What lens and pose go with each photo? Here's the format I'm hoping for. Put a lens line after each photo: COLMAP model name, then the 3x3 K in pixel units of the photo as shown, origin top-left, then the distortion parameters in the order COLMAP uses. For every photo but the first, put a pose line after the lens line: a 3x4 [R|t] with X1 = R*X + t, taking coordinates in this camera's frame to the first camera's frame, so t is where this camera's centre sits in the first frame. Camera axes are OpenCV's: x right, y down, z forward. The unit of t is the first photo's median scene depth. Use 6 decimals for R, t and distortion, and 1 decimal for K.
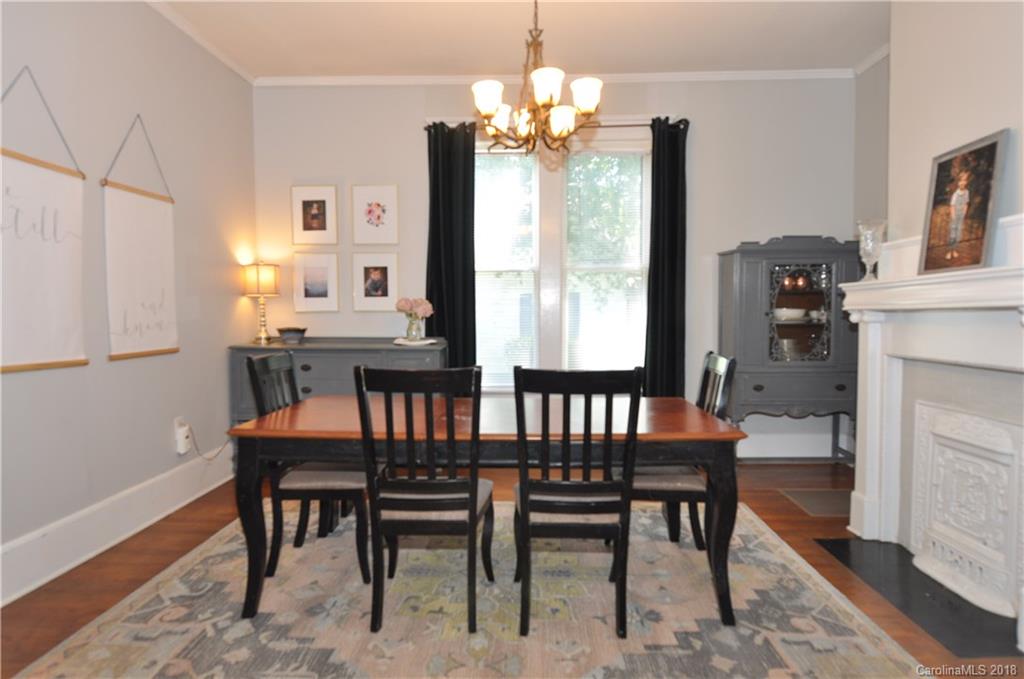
lens RADIAL K [[630.9, 0, 510.6], [0, 630.9, 340.3], [0, 0, 1]] dist [-0.000748, -0.005013]
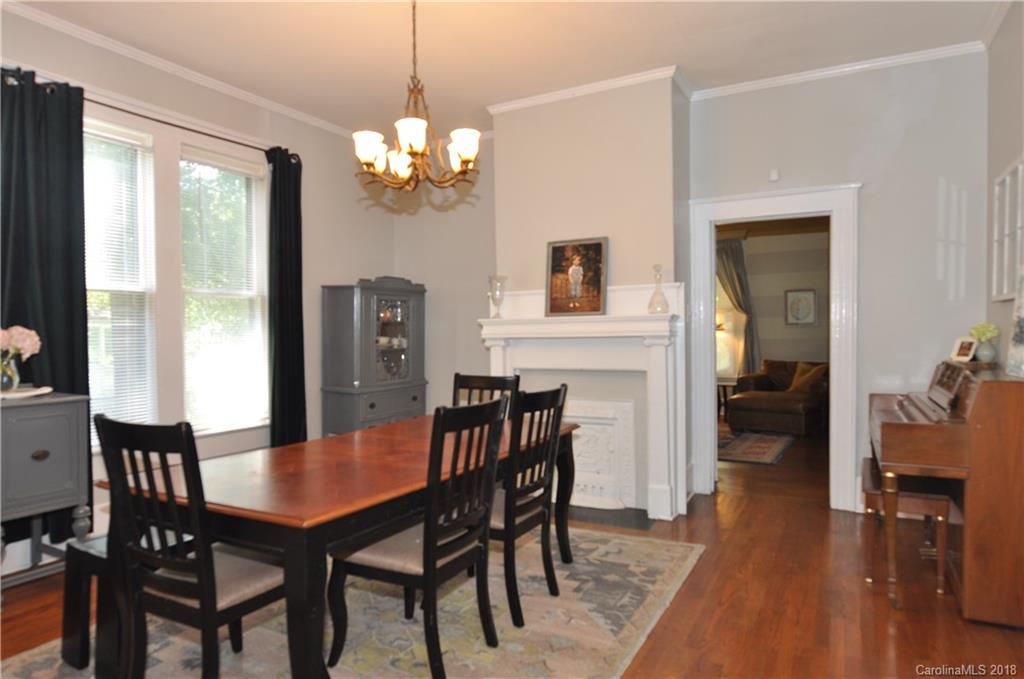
lens RADIAL K [[630.9, 0, 510.1], [0, 630.9, 340.2], [0, 0, 1]] dist [-0.000748, -0.005013]
pose [[0.449044, -0.014928, 0.893385, -0.859738], [0.048076, 0.998816, -0.007475, -0.037908], [-0.892215, 0.046307, 0.449230, 0.409387]]
